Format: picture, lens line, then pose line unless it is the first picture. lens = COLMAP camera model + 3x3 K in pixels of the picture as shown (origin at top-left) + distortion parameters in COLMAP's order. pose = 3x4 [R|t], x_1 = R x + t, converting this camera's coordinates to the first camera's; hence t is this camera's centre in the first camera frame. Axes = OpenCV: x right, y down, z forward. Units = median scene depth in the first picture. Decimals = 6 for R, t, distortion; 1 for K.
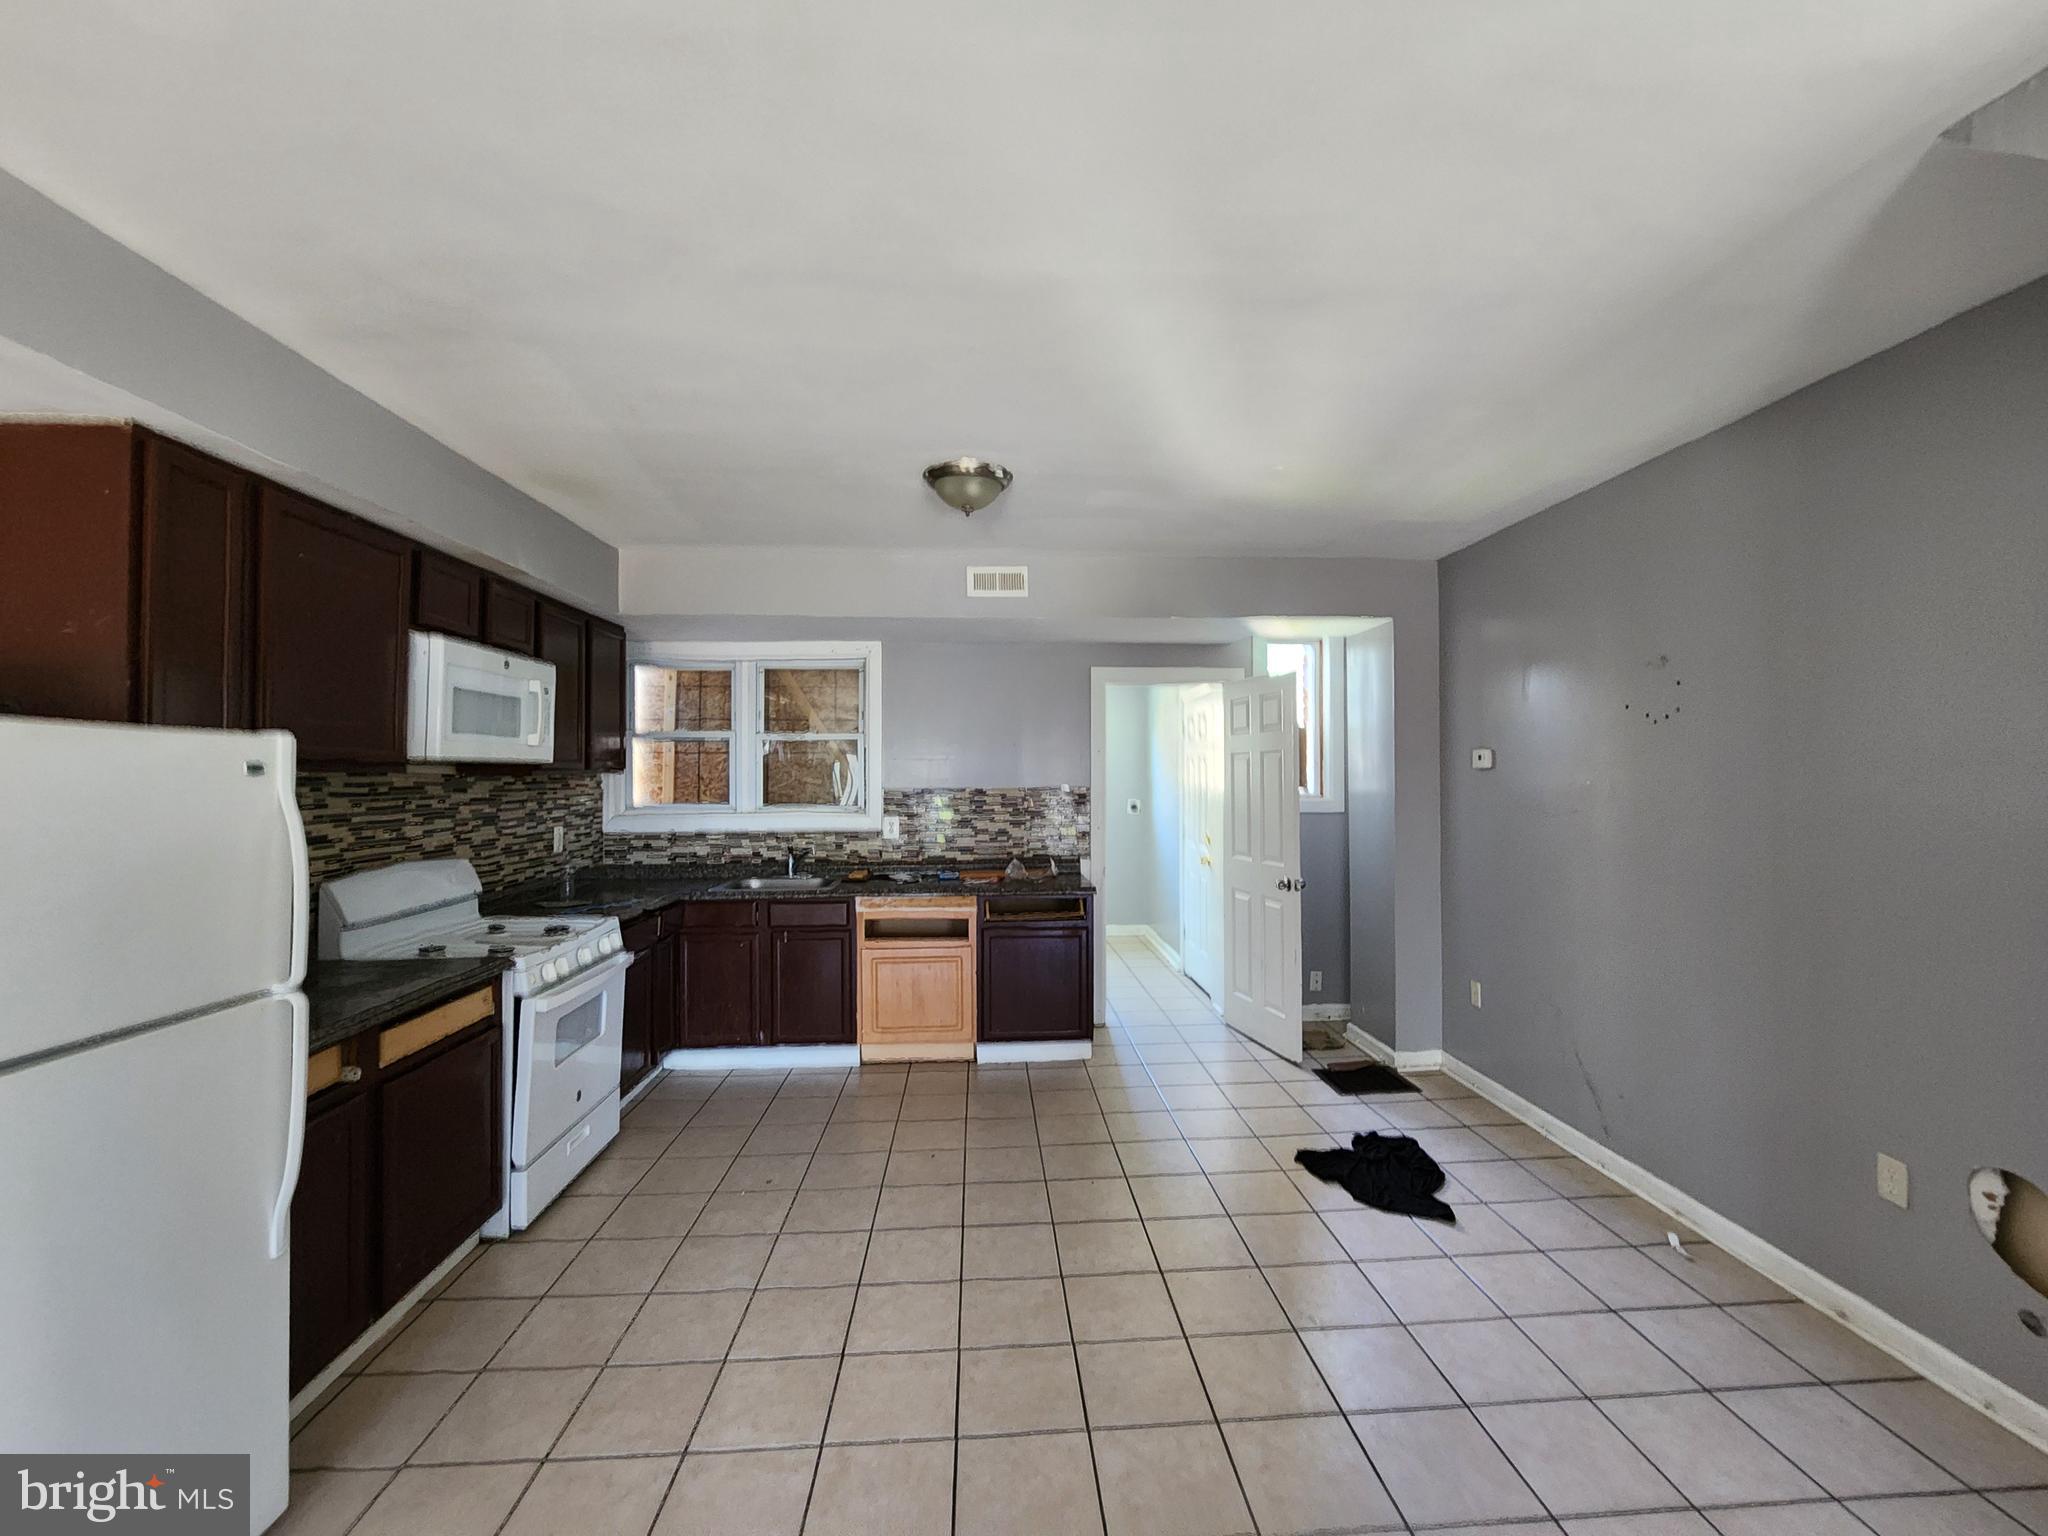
lens RADIAL K [[835.9, 0, 1038.9], [0, 835.9, 760.2], [0, 0, 1]] dist [-0.002965, -0.001407]
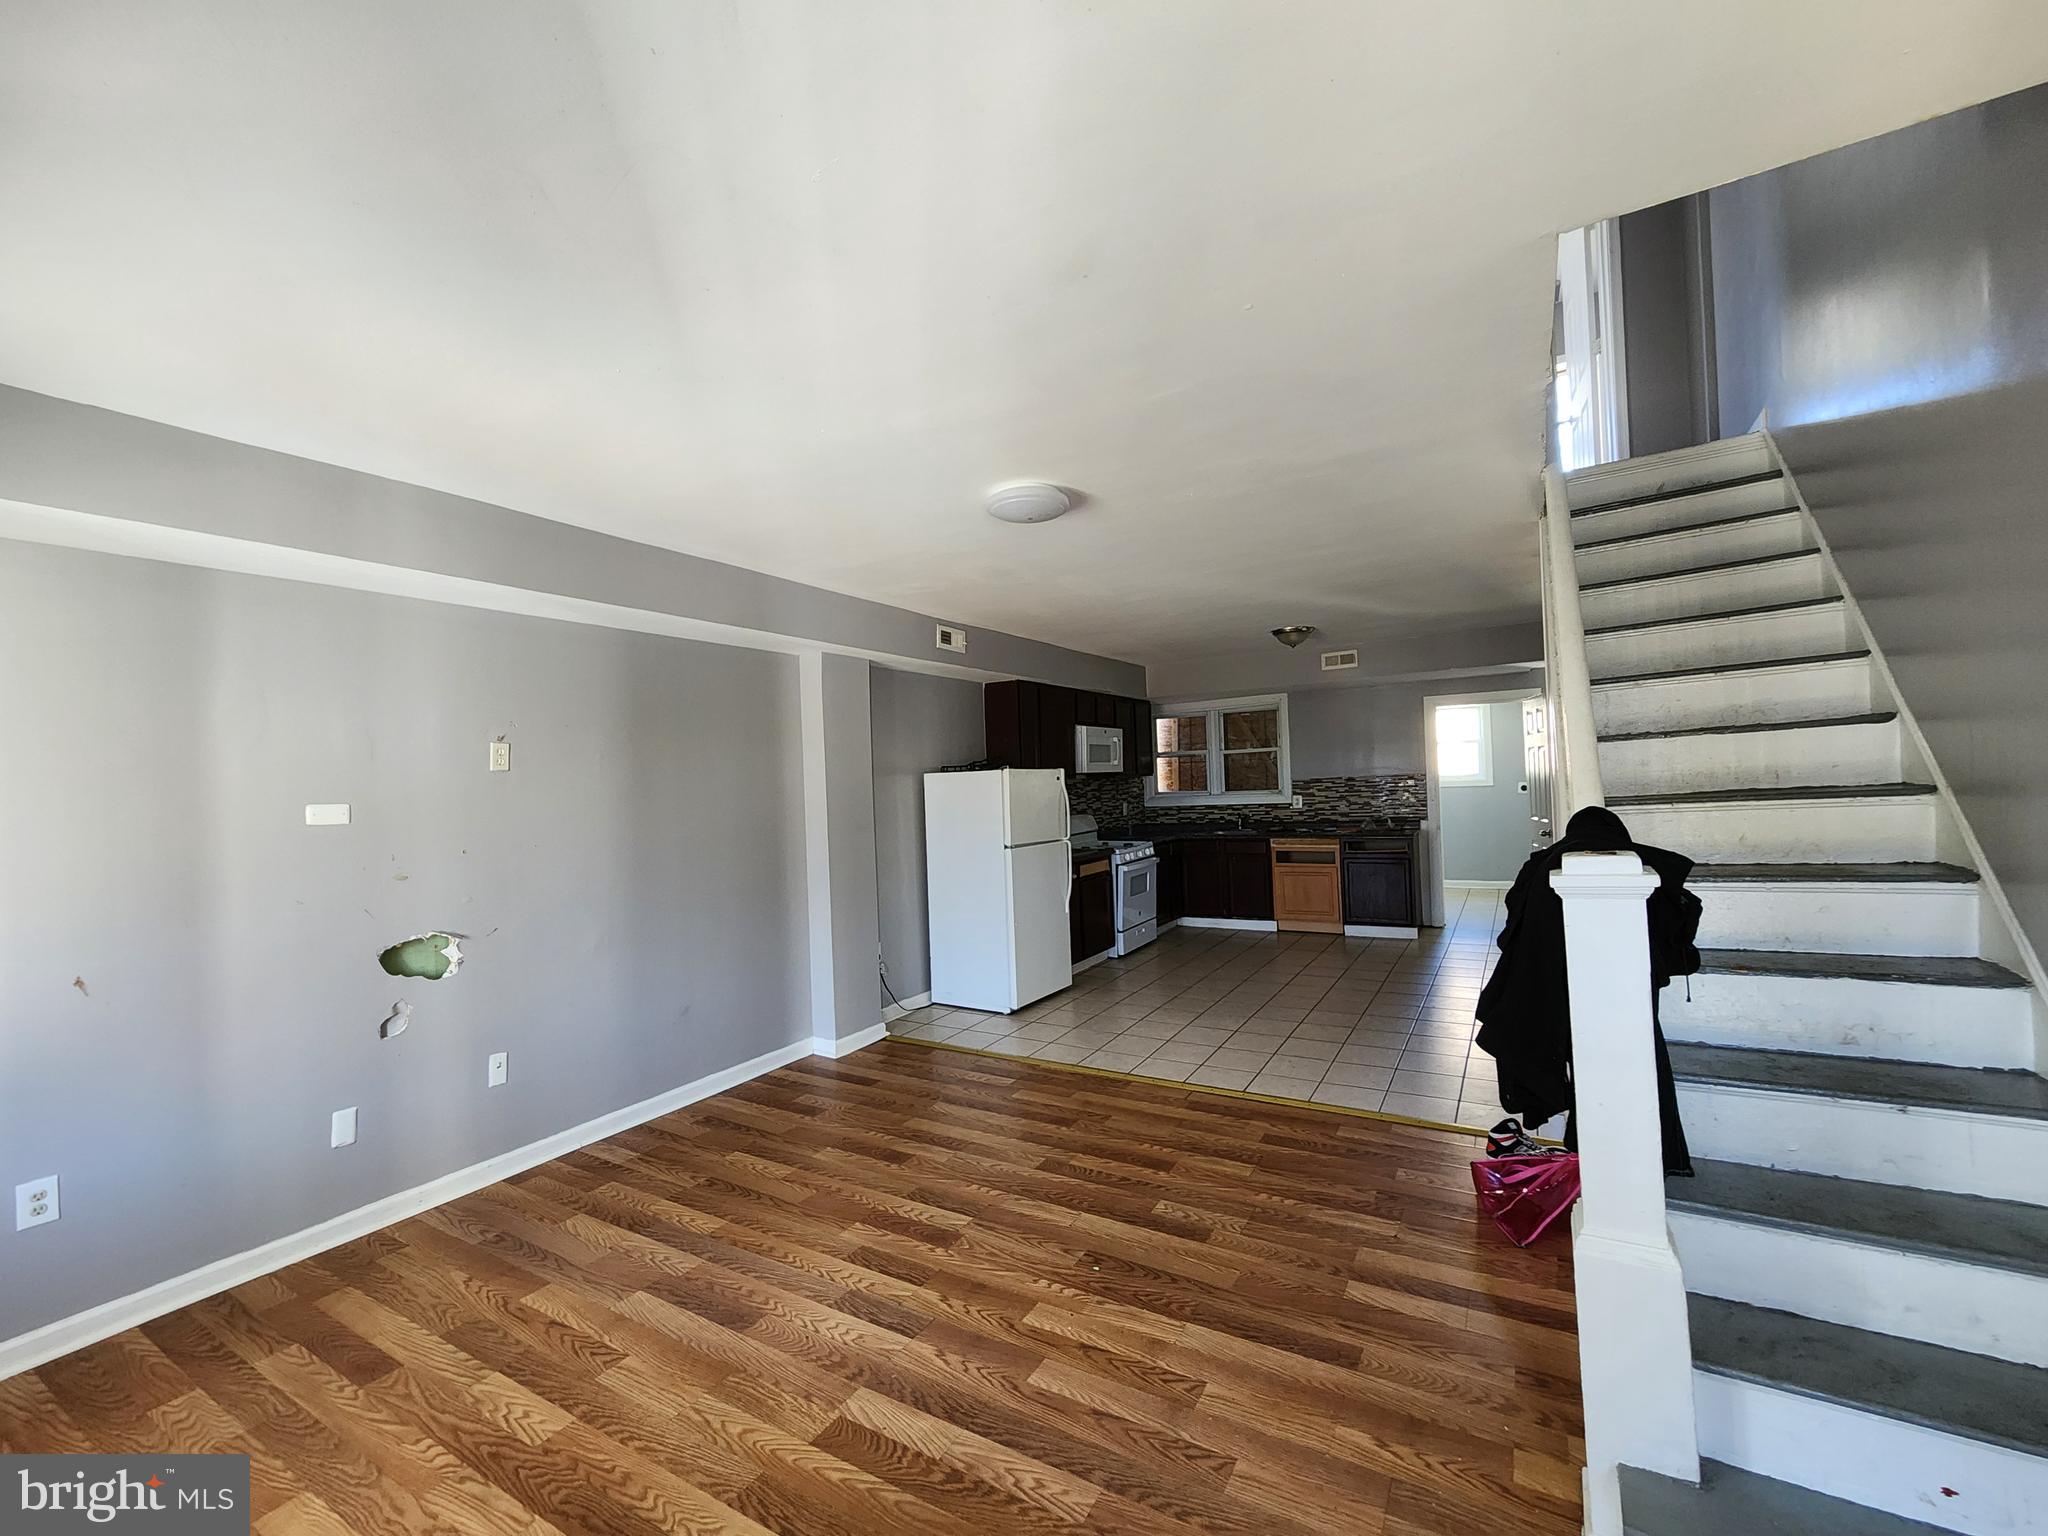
lens RADIAL K [[835.9, 0, 1016.1], [0, 835.9, 785.5], [0, 0, 1]] dist [-0.002965, -0.001407]
pose [[0.805983, -0.024629, -0.591426, 0.425588], [0.047030, 0.998640, 0.022505, -0.020150], [0.590068, -0.045953, 0.806045, -0.811264]]
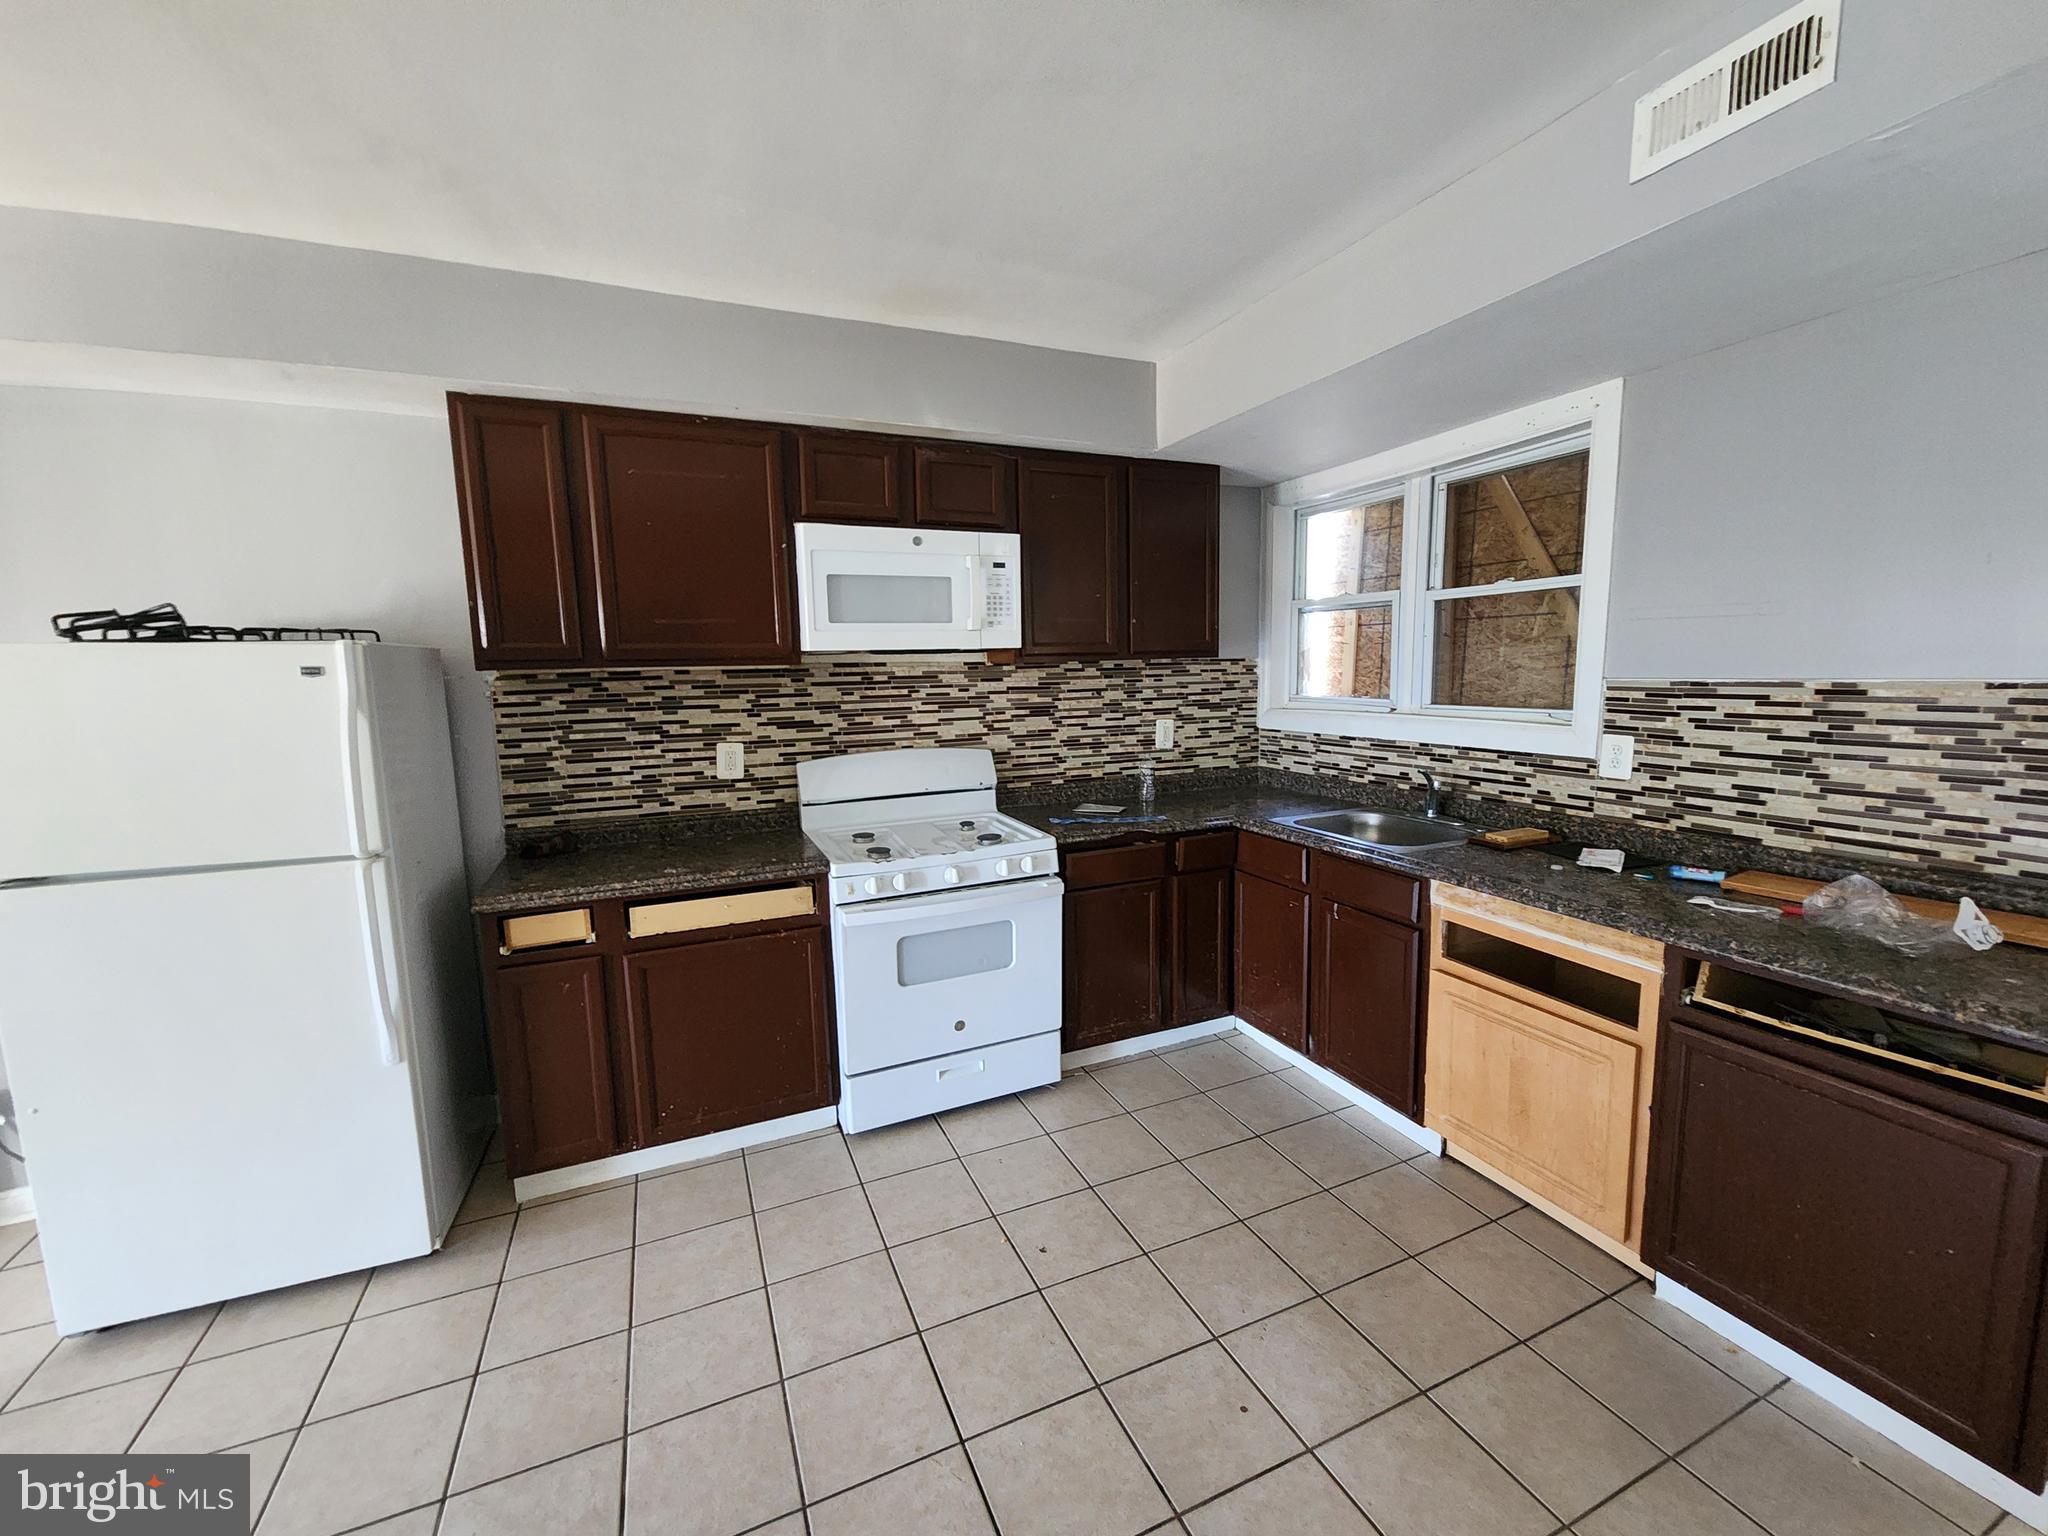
lens RADIAL K [[835.9, 0, 1032.3], [0, 835.9, 780.1], [0, 0, 1]] dist [-0.002965, -0.001407]
pose [[0.343758, 0.126617, -0.930483, 0.208106], [0.034900, 0.988461, 0.147400, 0.009072], [0.938410, -0.083144, 0.335372, 0.592328]]
